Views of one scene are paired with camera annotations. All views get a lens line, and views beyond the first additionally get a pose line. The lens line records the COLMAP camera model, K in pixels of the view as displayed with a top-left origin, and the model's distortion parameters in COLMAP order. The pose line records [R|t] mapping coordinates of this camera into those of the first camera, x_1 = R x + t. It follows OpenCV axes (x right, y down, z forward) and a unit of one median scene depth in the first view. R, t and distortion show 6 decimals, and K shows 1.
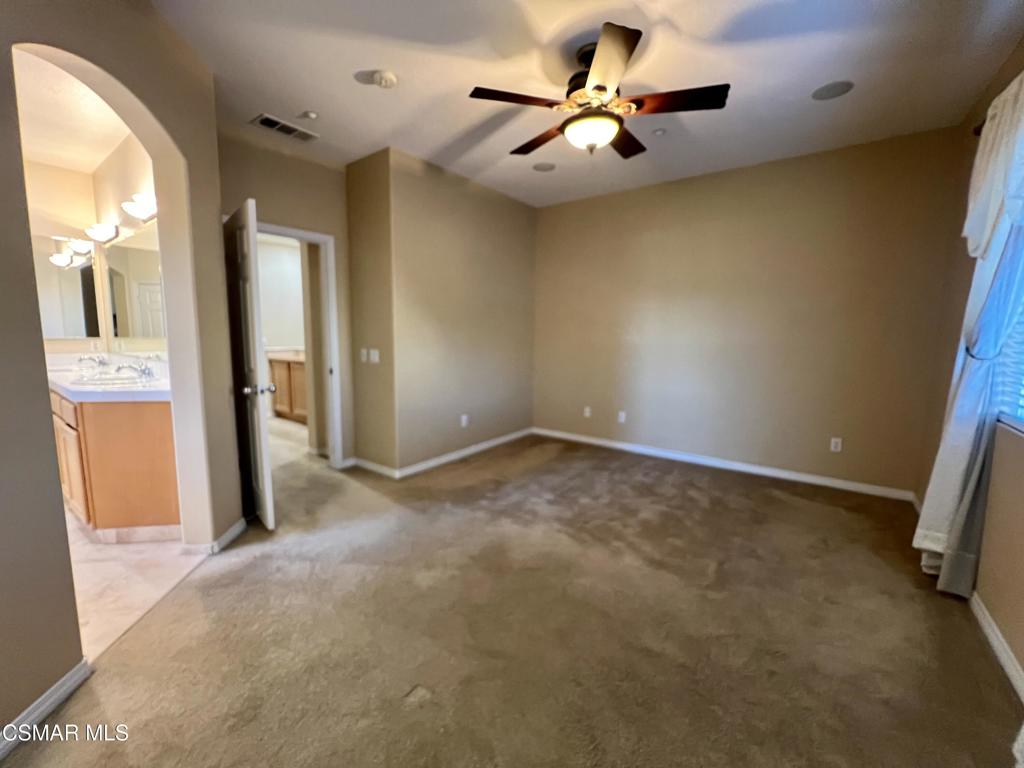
lens RADIAL K [[418.6, 0, 509.7], [0, 418.6, 382.6], [0, 0, 1]] dist [-0.009642, 0.000669]
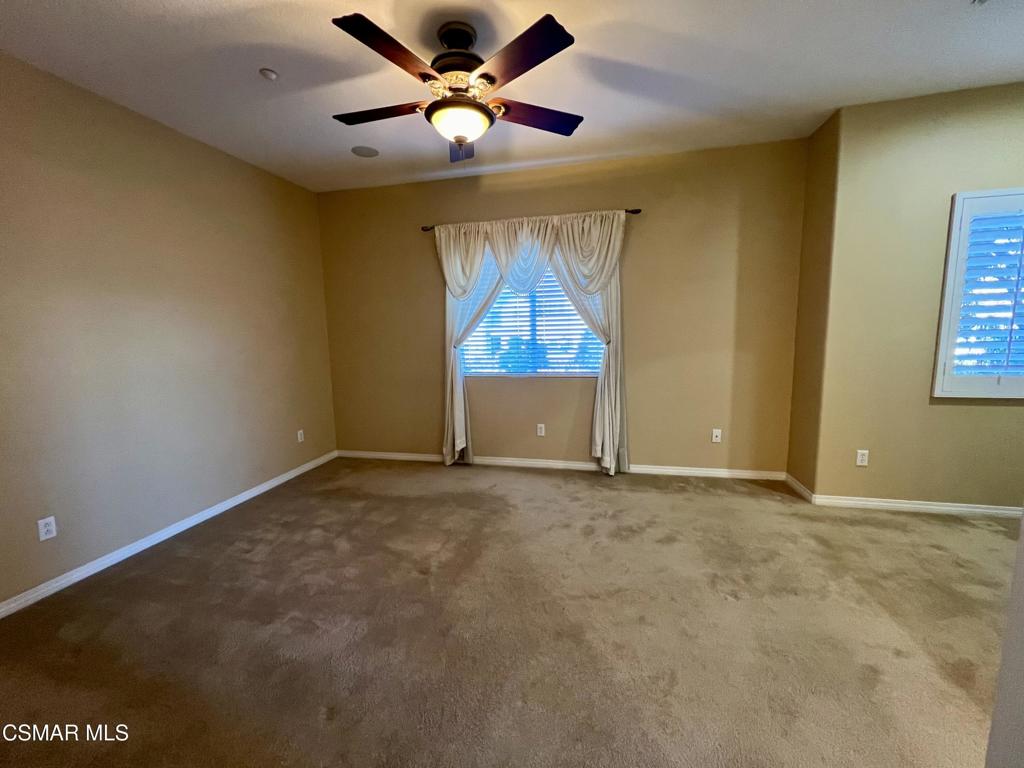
lens RADIAL K [[410.4, 0, 509.2], [0, 410.4, 382.9], [0, 0, 1]] dist [-0.003064, -0.000102]
pose [[-0.394427, -0.125666, 0.910294, -0.561249], [0.126606, 0.973727, 0.189281, -0.163258], [-0.910164, 0.189906, -0.368154, 1.039564]]
